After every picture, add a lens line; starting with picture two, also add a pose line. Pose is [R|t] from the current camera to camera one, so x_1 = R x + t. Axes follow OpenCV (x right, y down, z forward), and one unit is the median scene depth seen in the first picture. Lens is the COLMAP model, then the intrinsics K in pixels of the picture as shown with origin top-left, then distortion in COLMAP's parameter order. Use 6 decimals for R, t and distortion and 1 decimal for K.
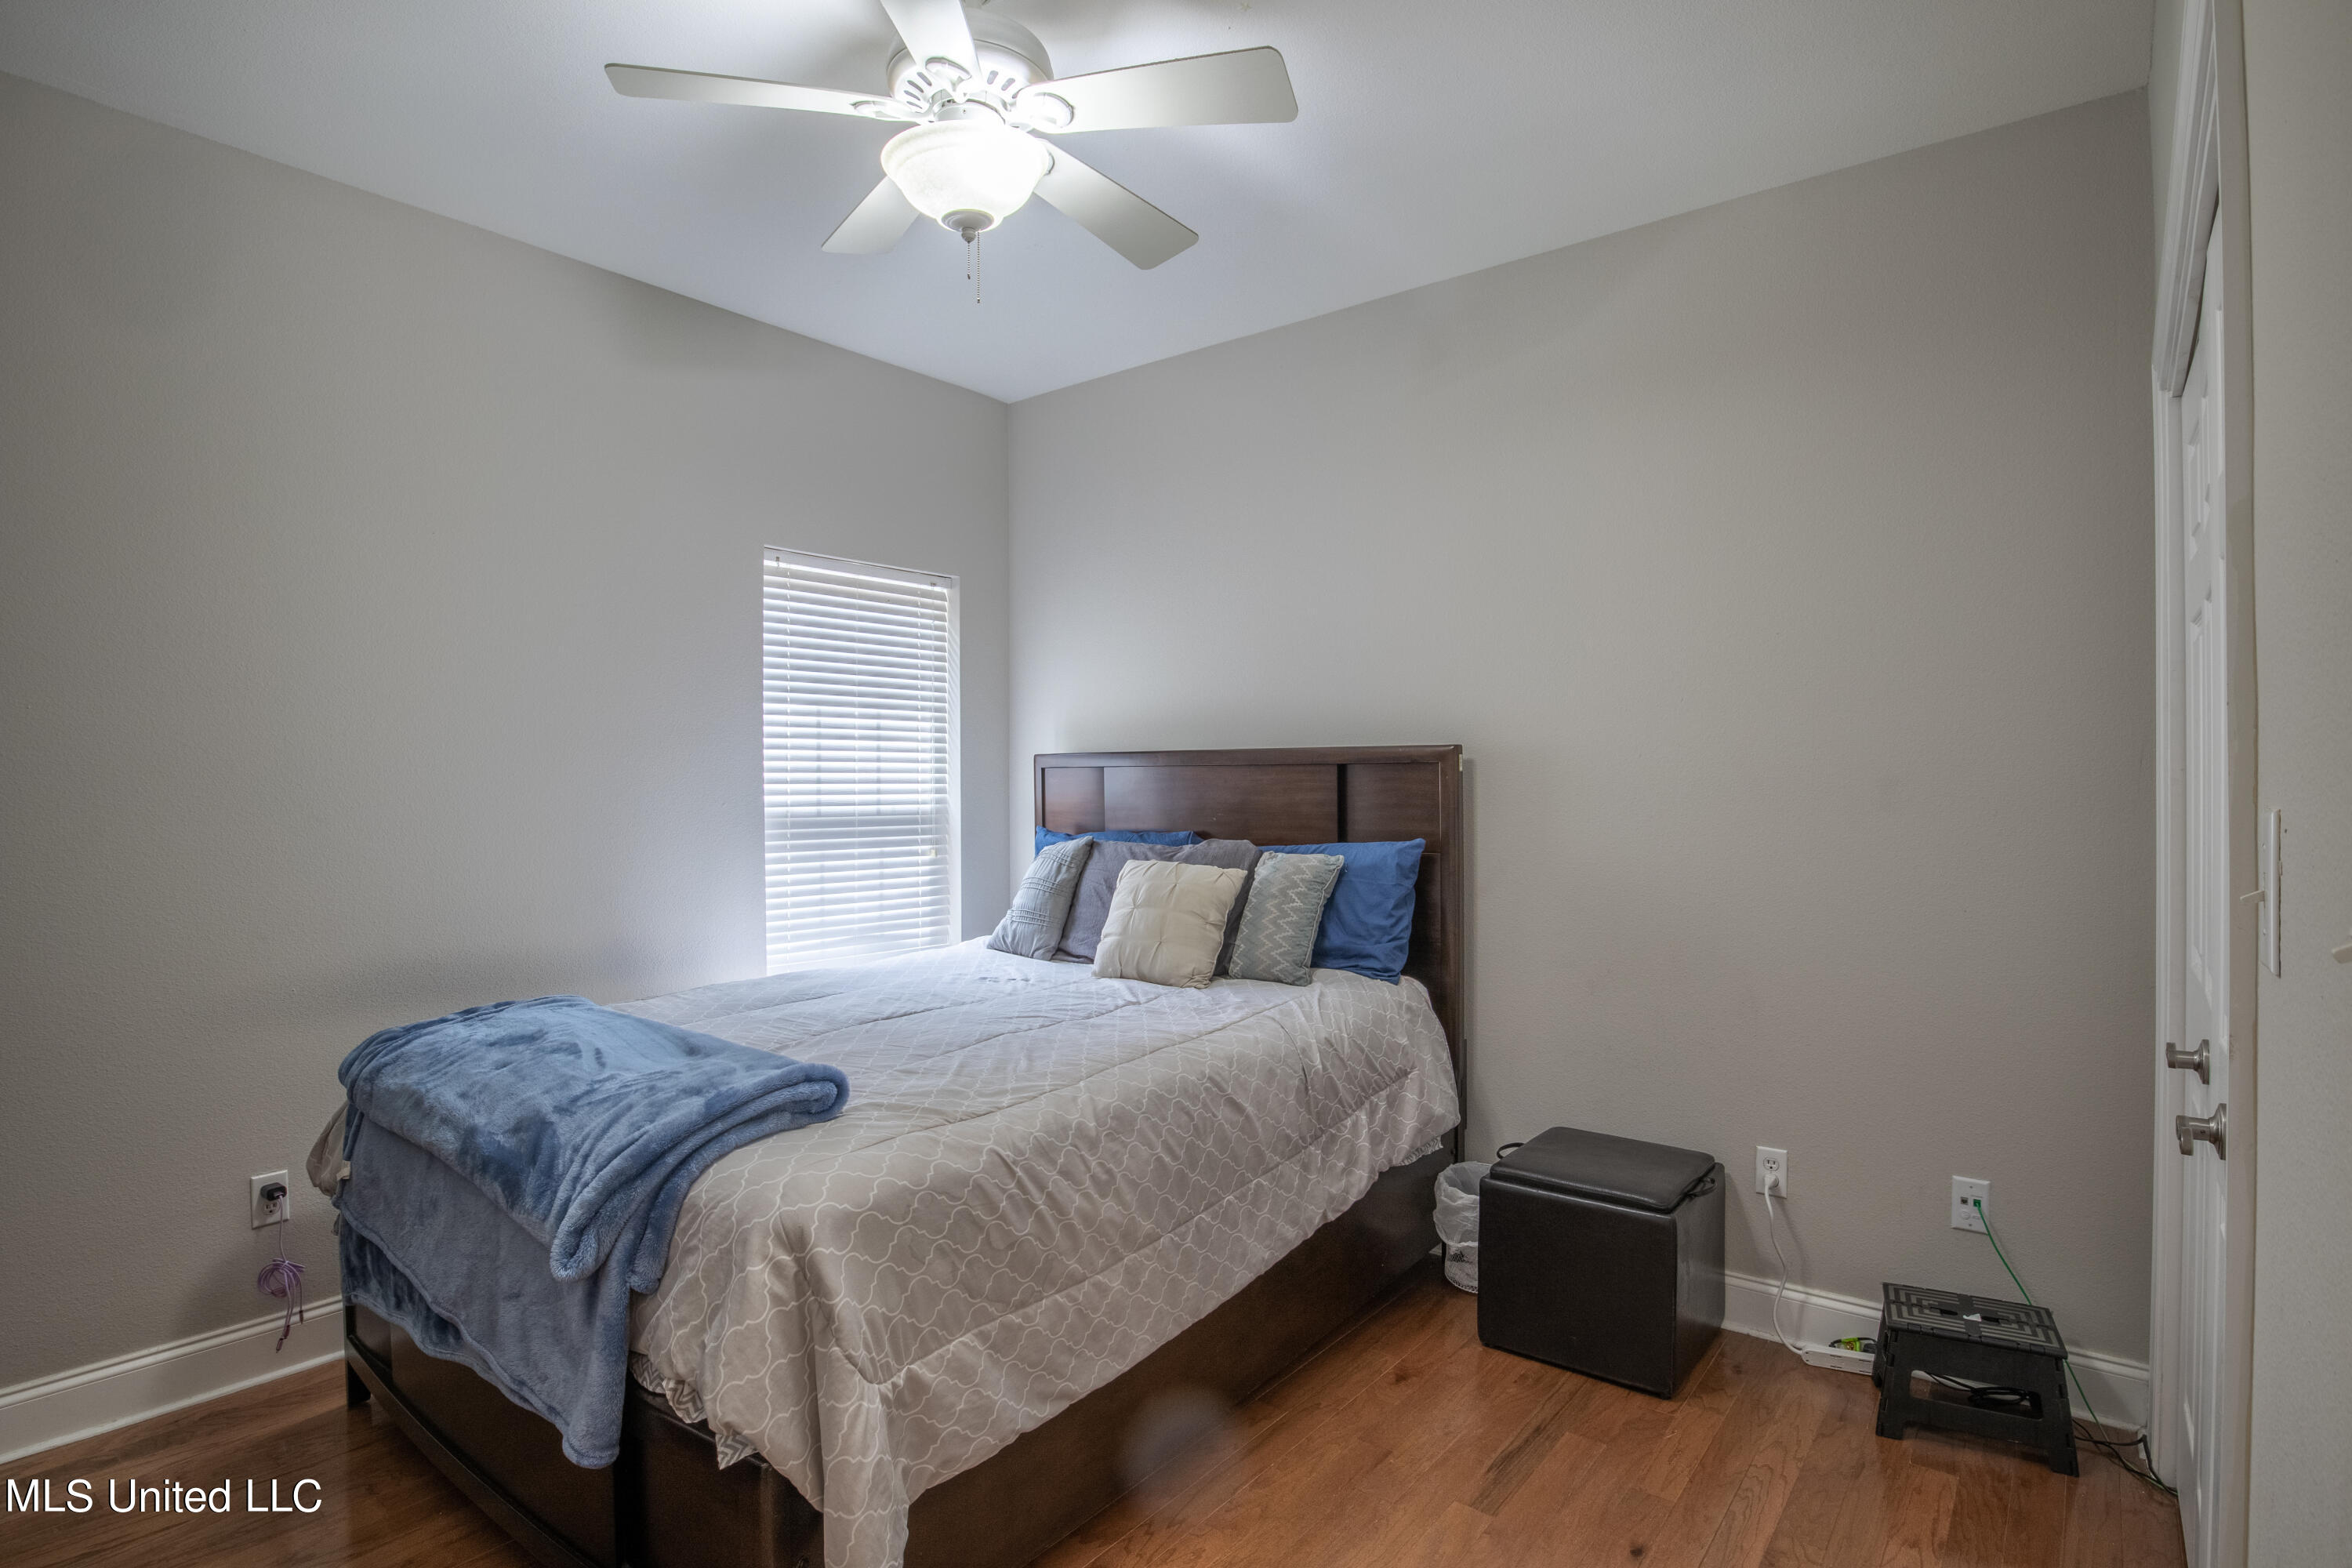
lens RADIAL K [[1166.9, 0, 1165.0], [0, 1166.9, 791.2], [0, 0, 1]] dist [-0.010034, 0.001159]
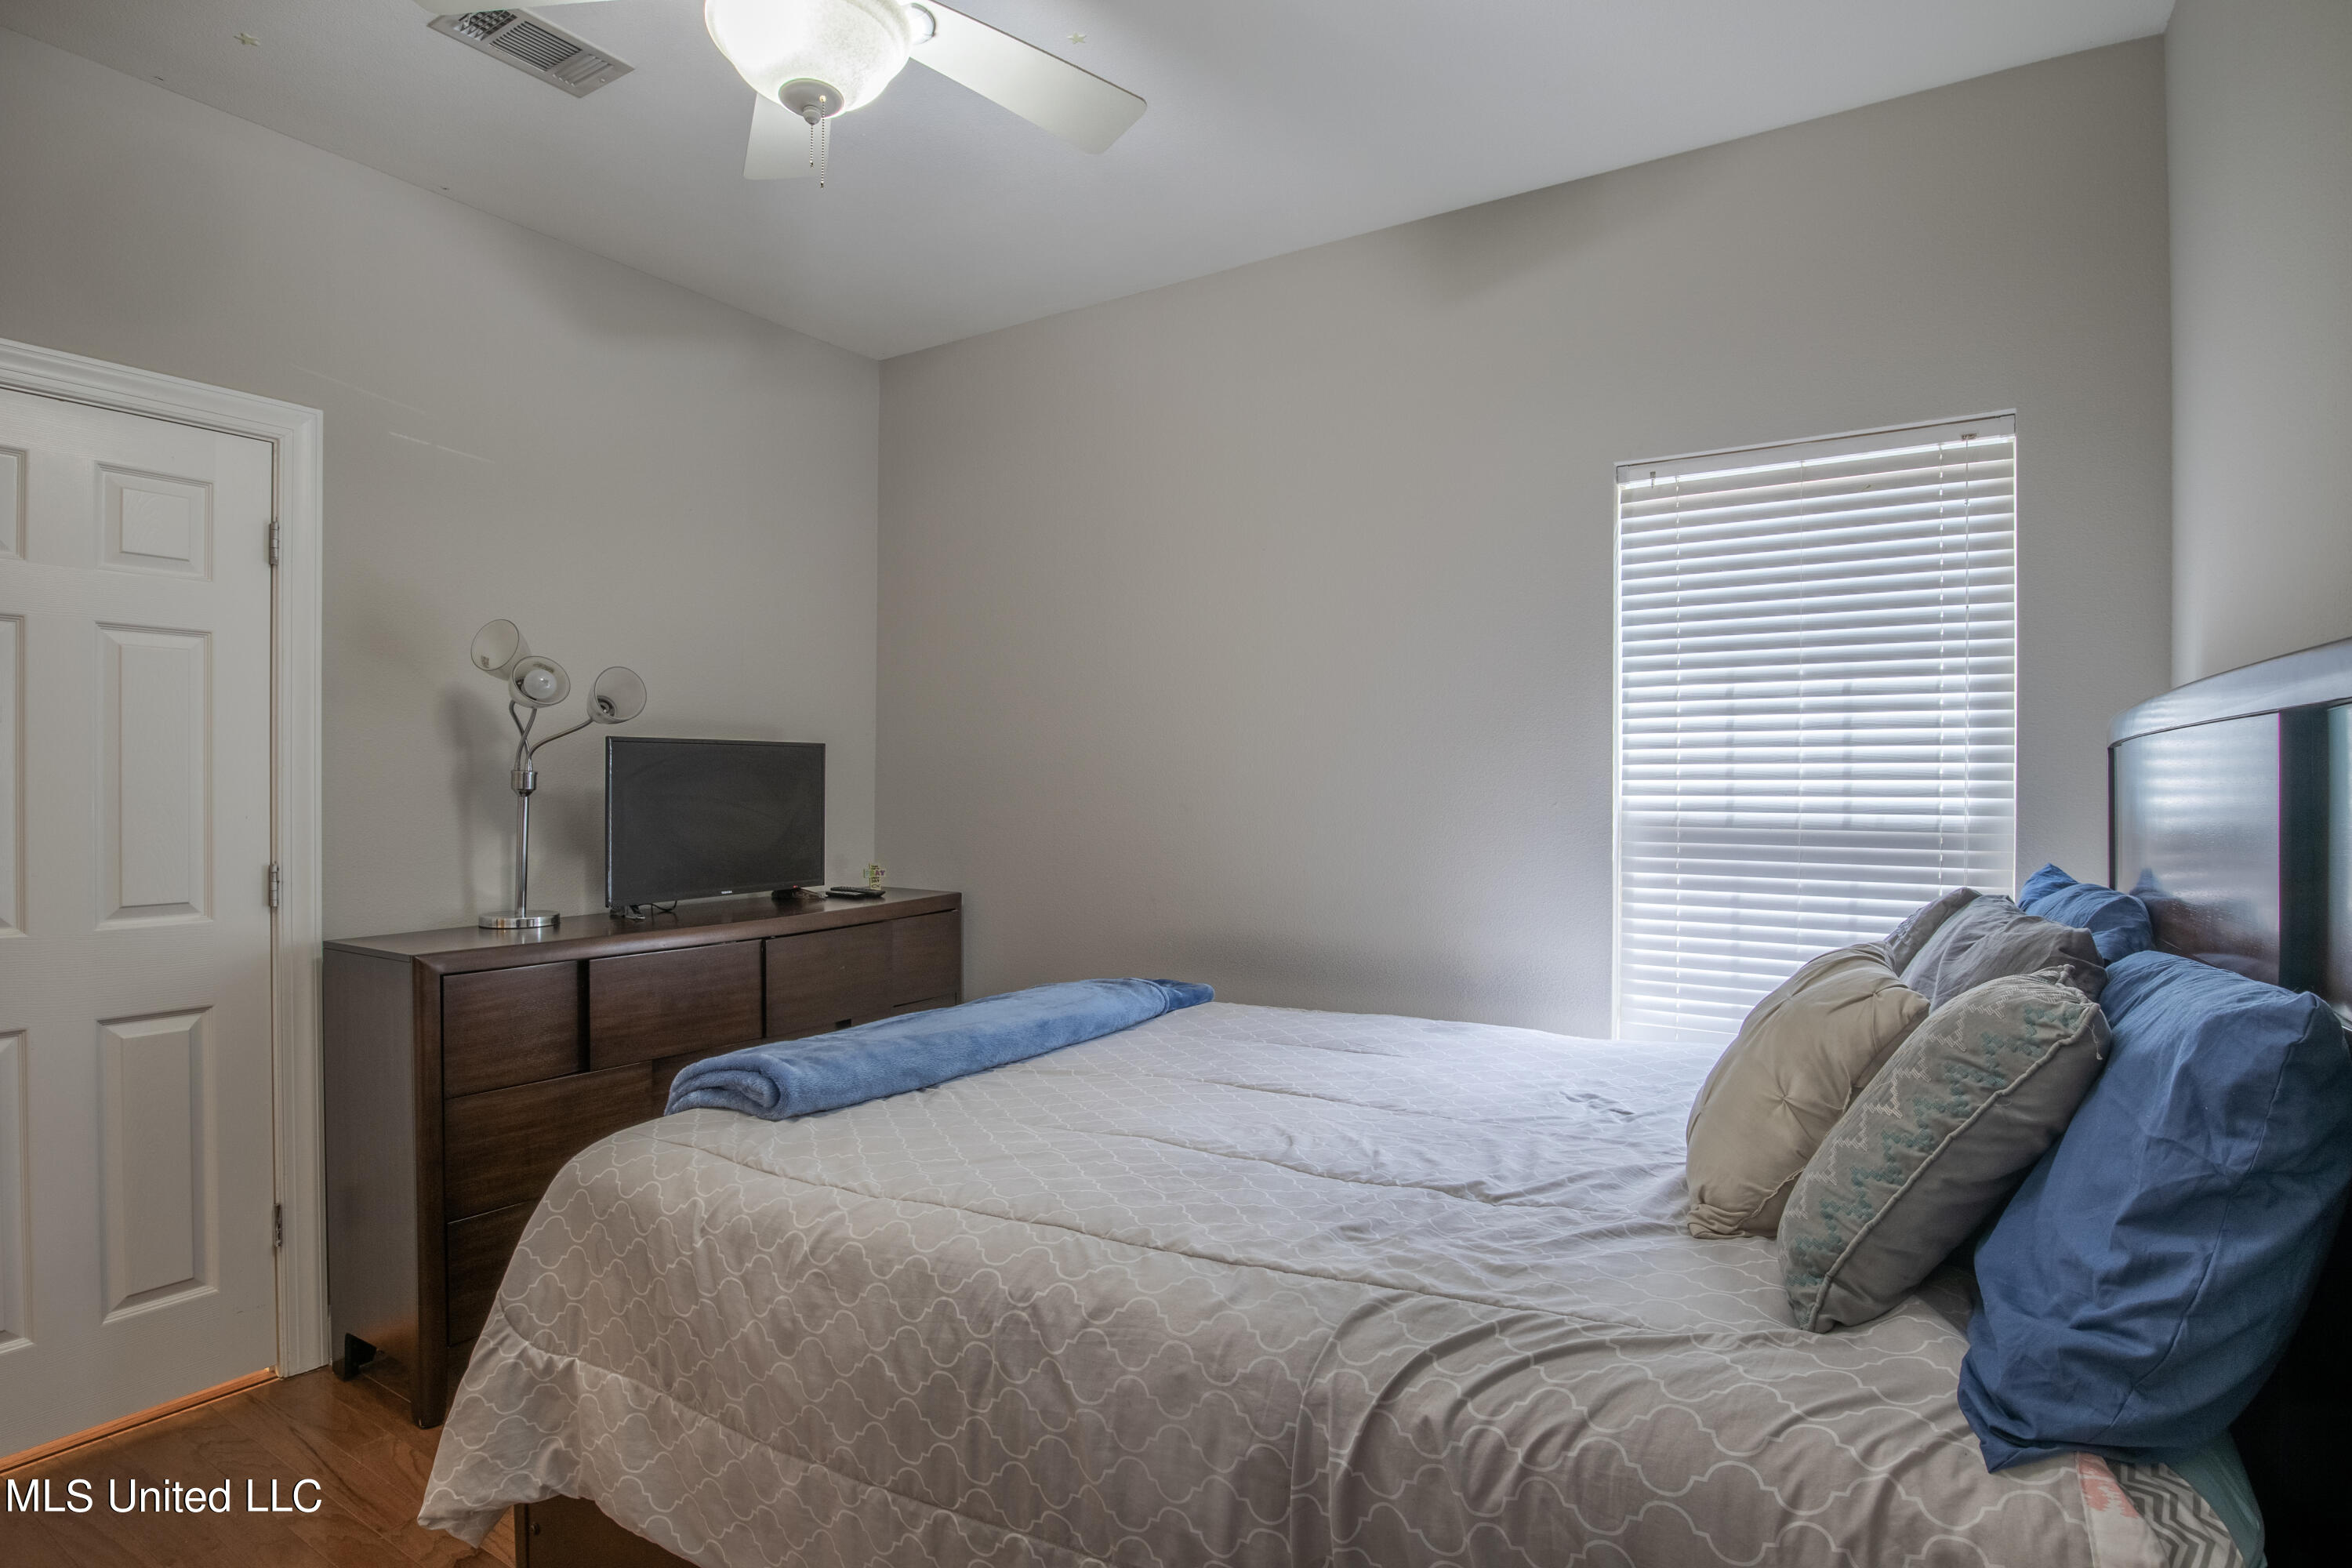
lens RADIAL K [[1166.9, 0, 1174.6], [0, 1166.9, 778.9], [0, 0, 1]] dist [-0.010034, 0.001159]
pose [[0.117201, 0.000662, -0.993108, 0.376621], [-0.005101, 0.999987, 0.000065, -0.005455], [0.993095, 0.005058, 0.117203, 0.624388]]
